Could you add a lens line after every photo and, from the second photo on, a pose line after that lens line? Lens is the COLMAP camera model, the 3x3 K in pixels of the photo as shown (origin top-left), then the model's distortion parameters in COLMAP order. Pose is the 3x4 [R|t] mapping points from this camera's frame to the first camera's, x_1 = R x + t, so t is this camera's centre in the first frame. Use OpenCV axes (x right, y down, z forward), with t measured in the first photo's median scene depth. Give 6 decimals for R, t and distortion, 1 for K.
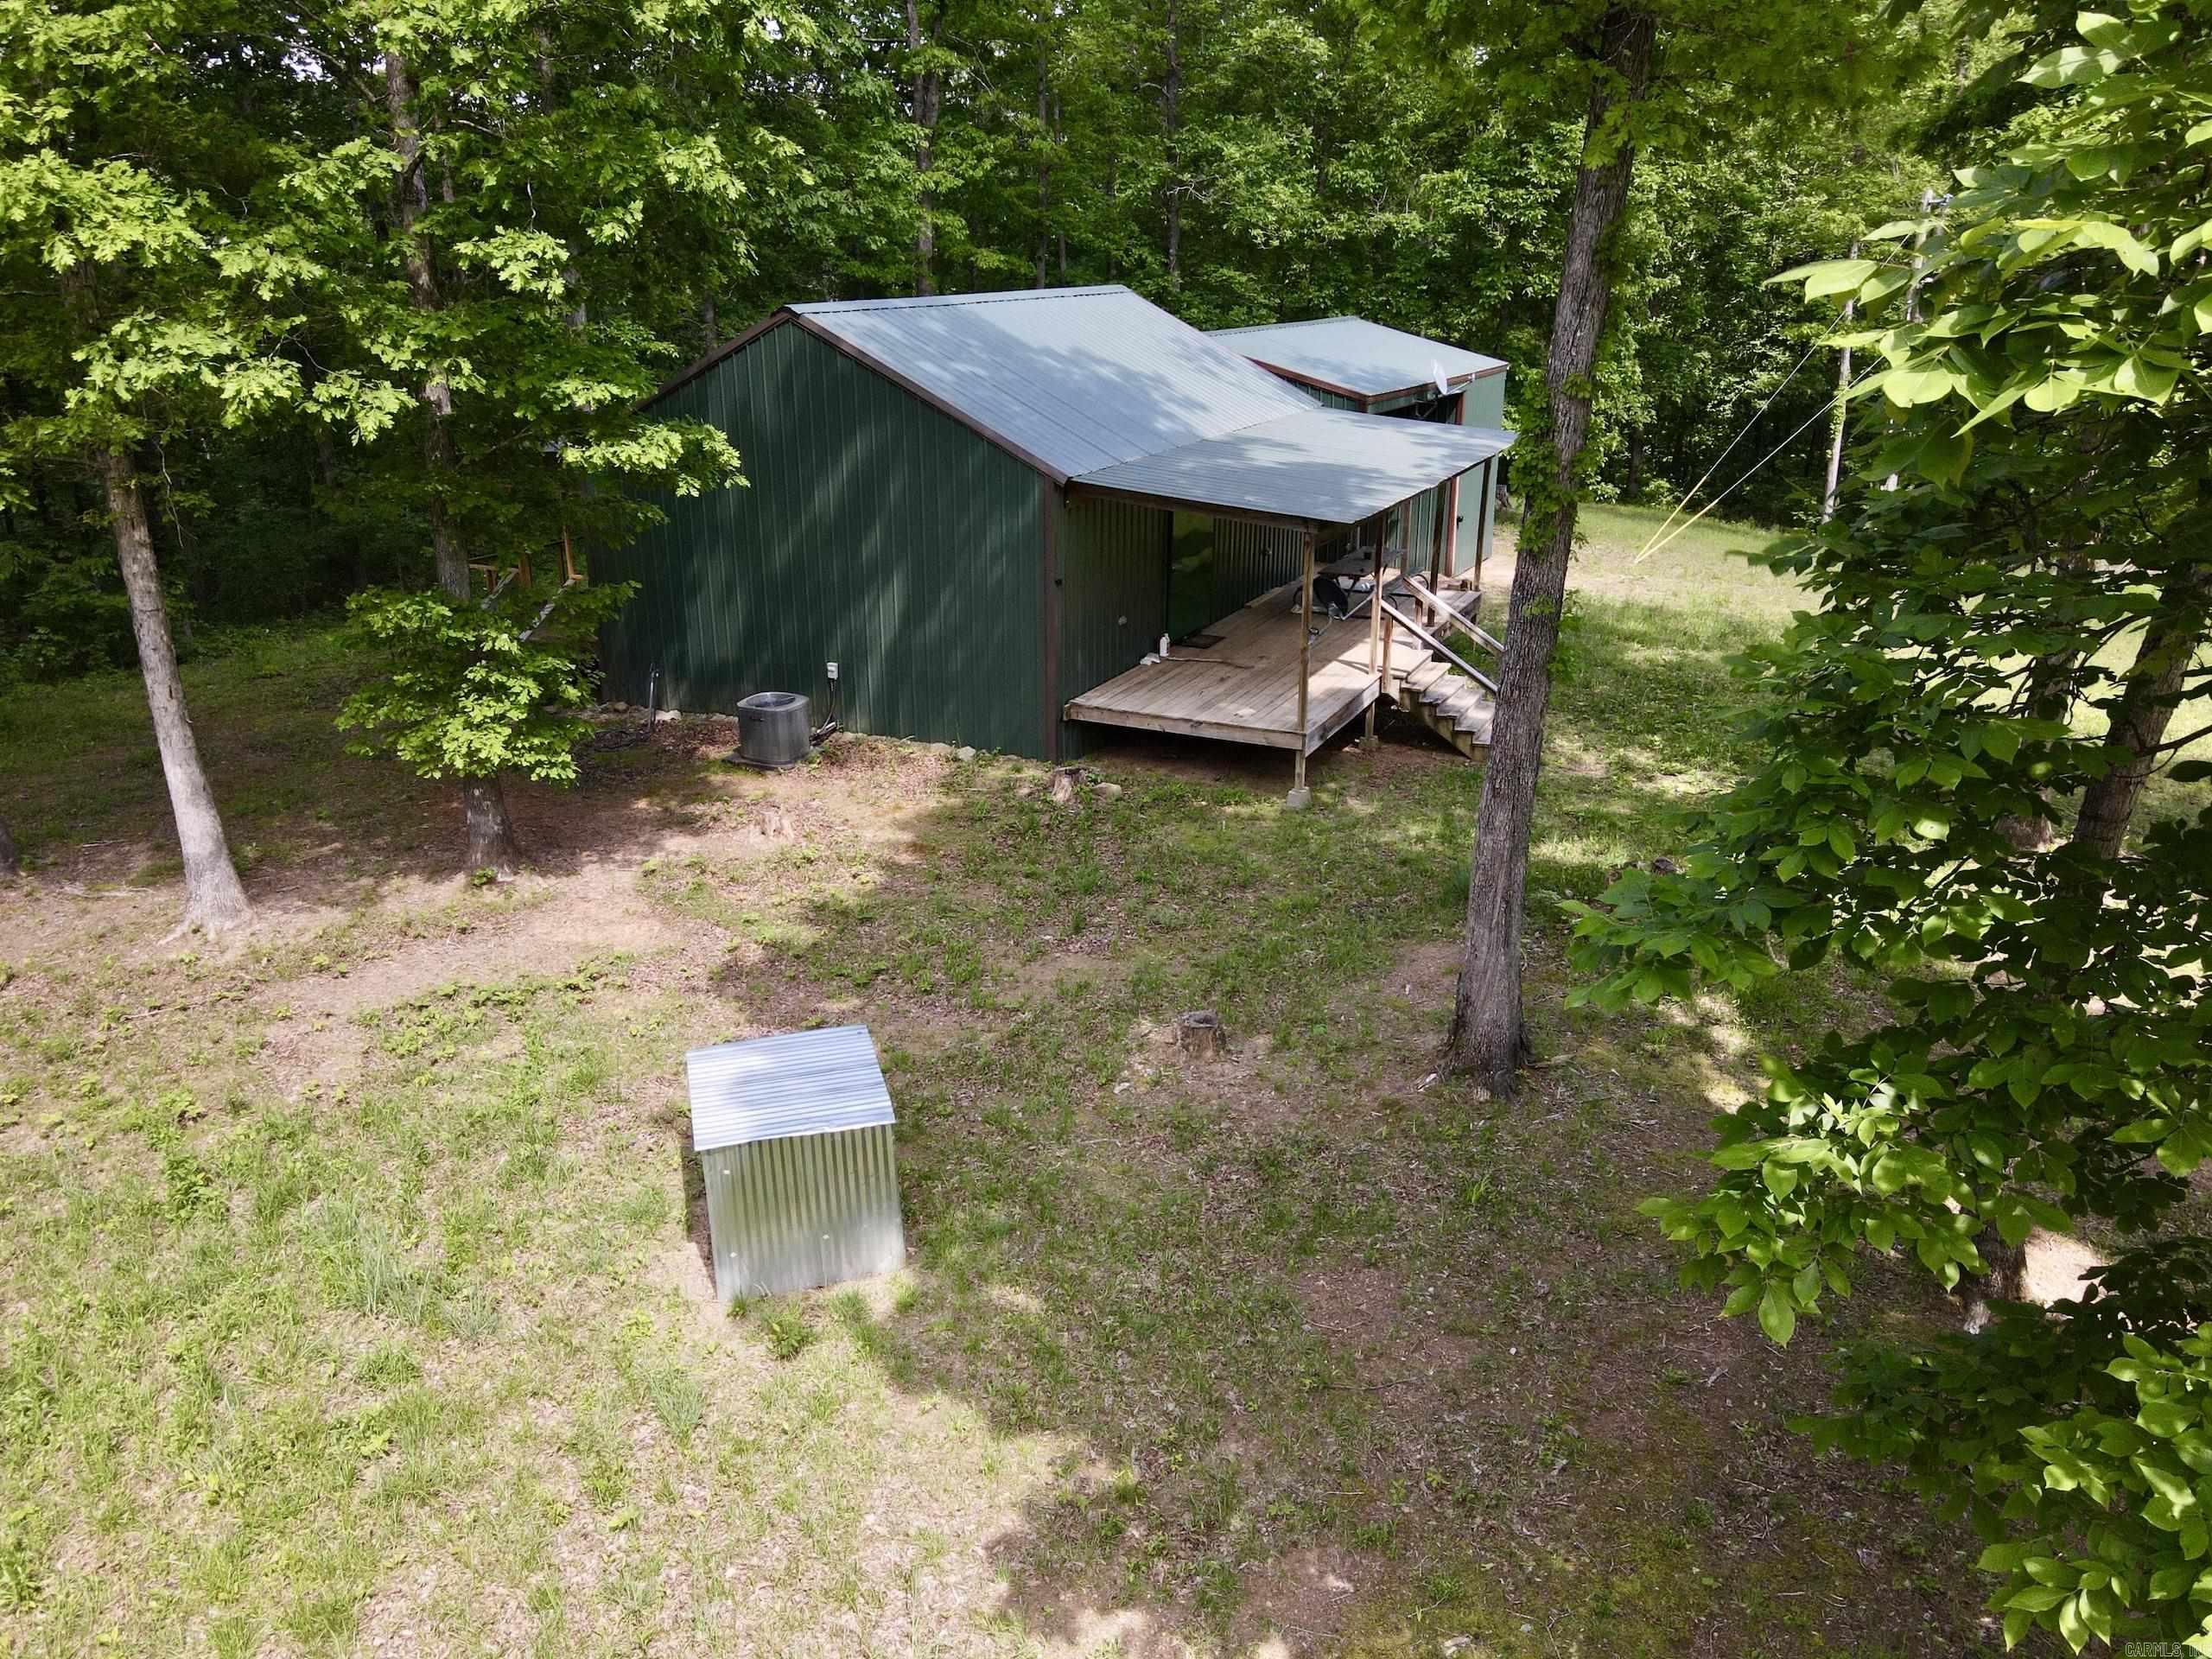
lens RADIAL K [[1635.4, 0, 1106.0], [0, 1635.4, 829.5], [0, 0, 1]] dist [0.009940, 0.014573]
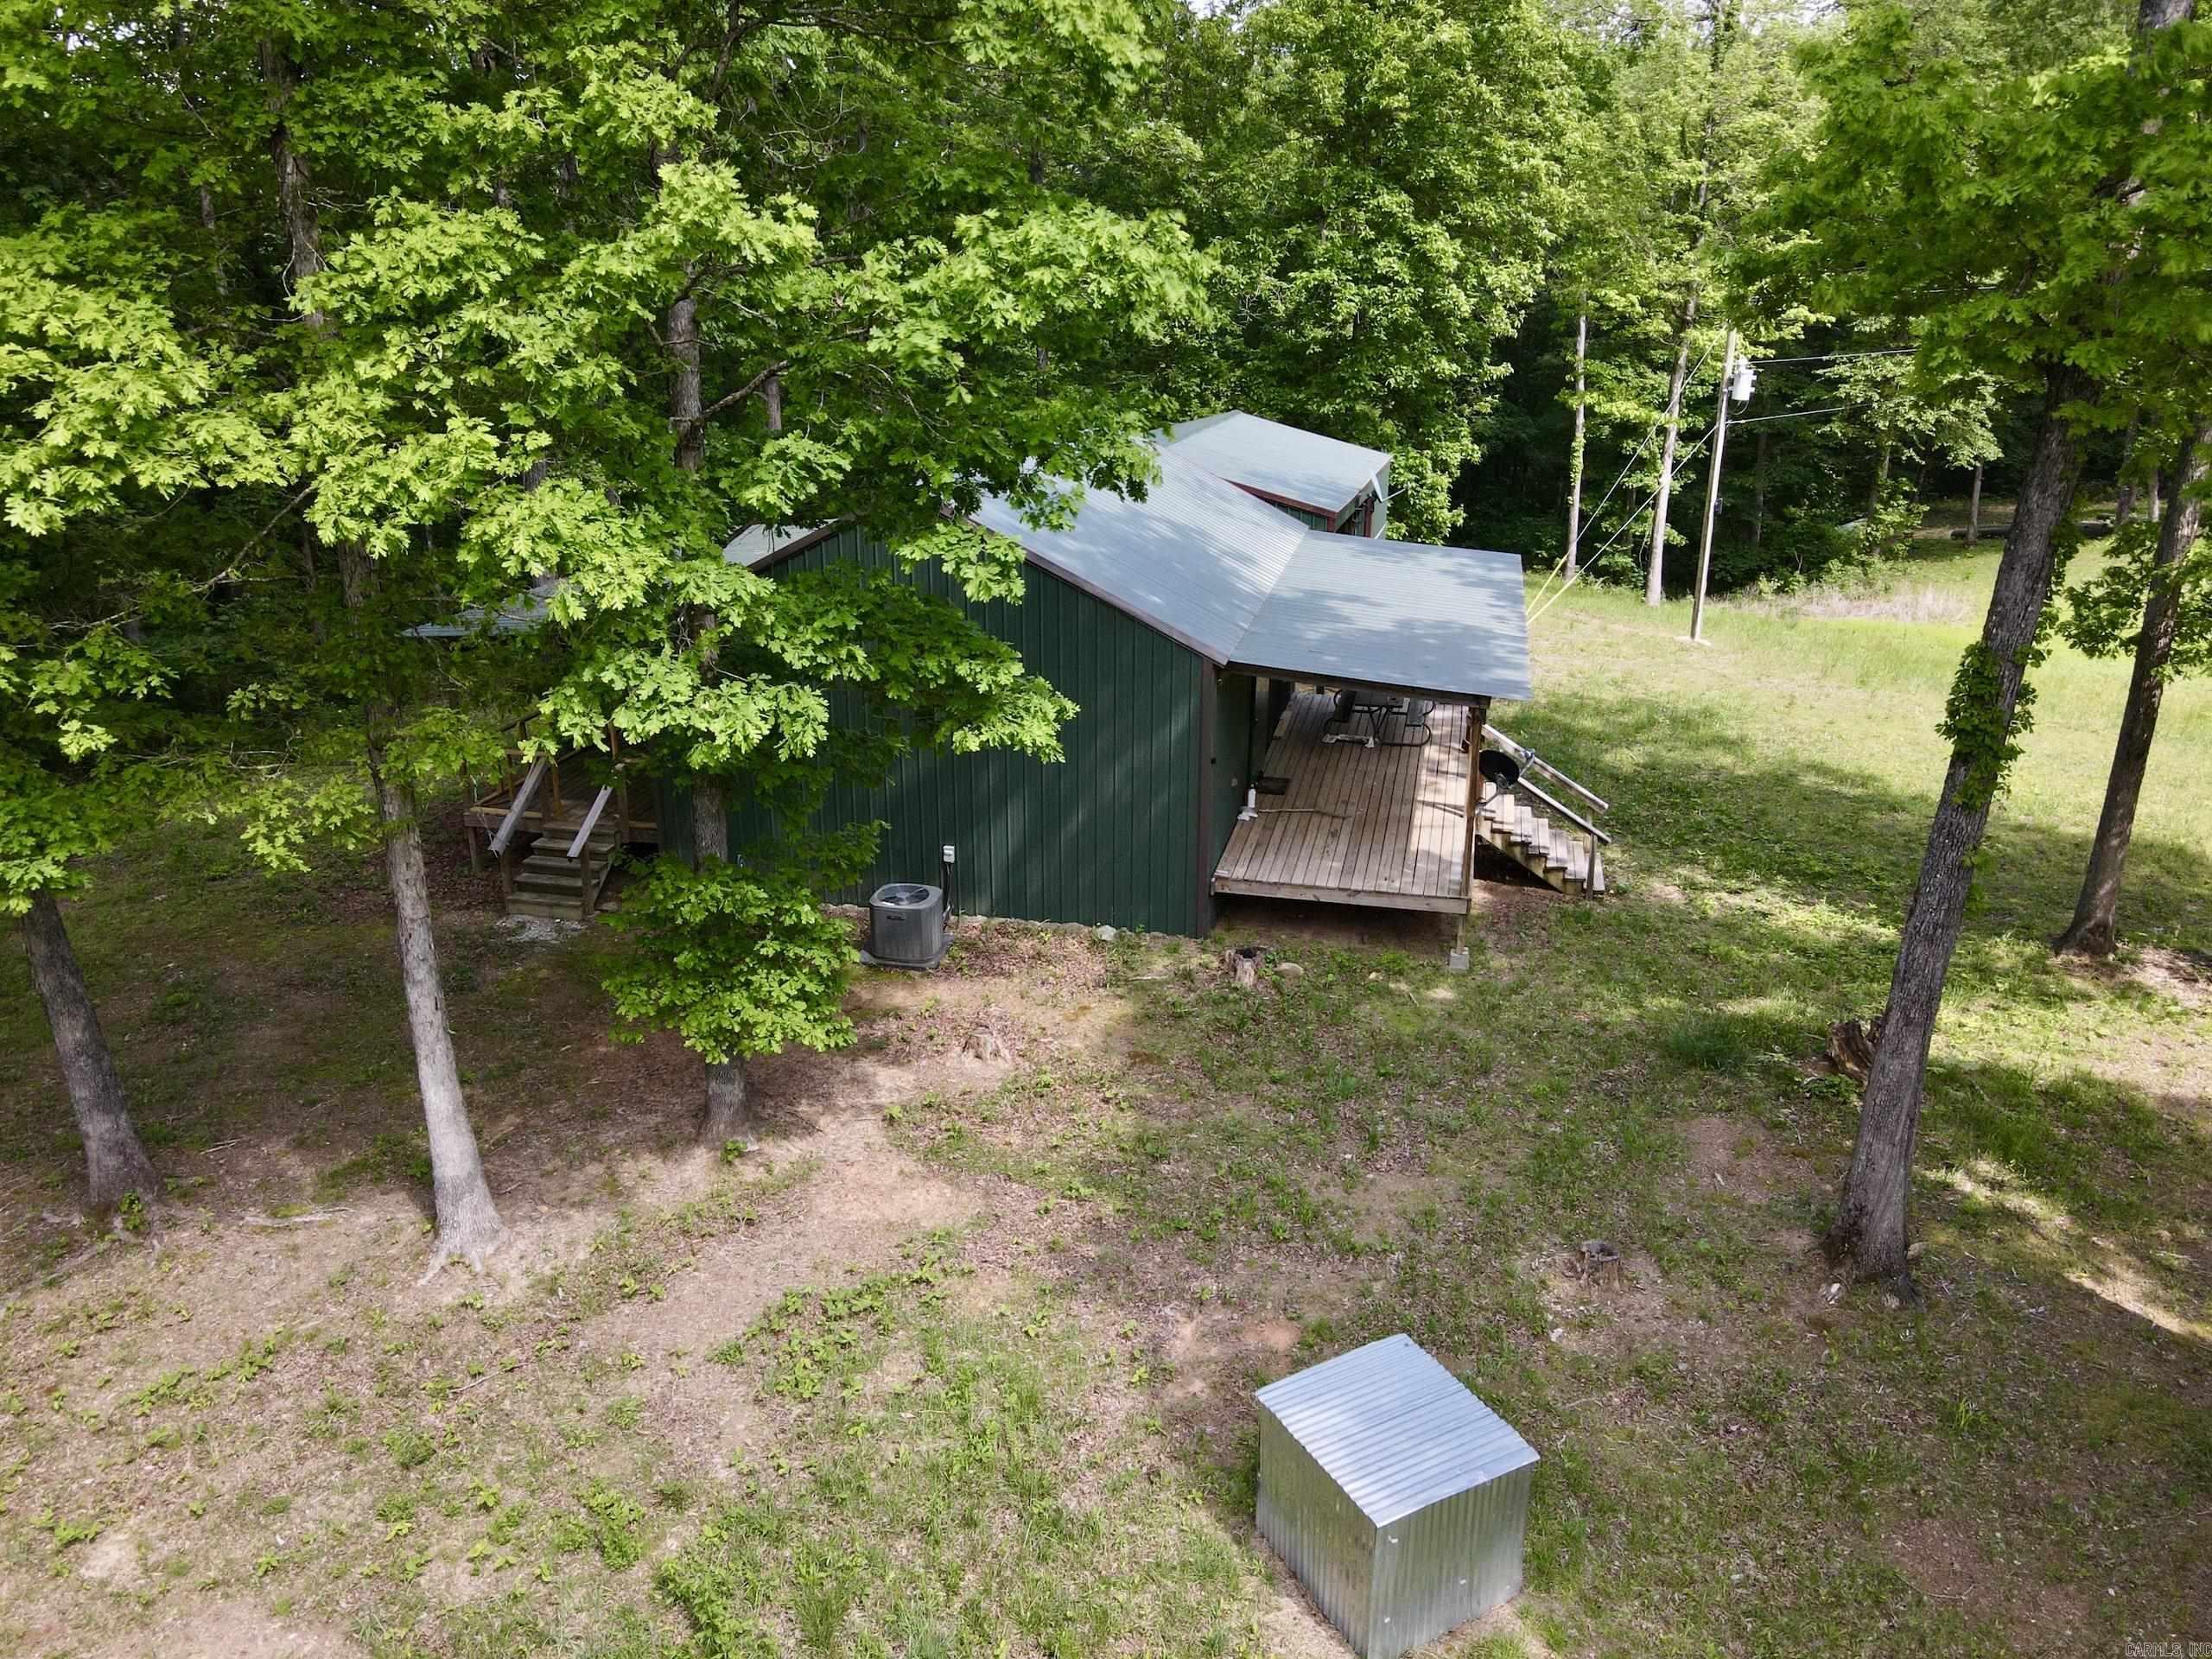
lens RADIAL K [[1635.4, 0, 1106.0], [0, 1635.4, 829.5], [0, 0, 1]] dist [0.009940, 0.014573]
pose [[0.974464, -0.070658, 0.213139, -0.307102], [0.071325, 0.997443, 0.004570, -0.119542], [-0.212917, 0.010749, 0.977011, 0.047731]]
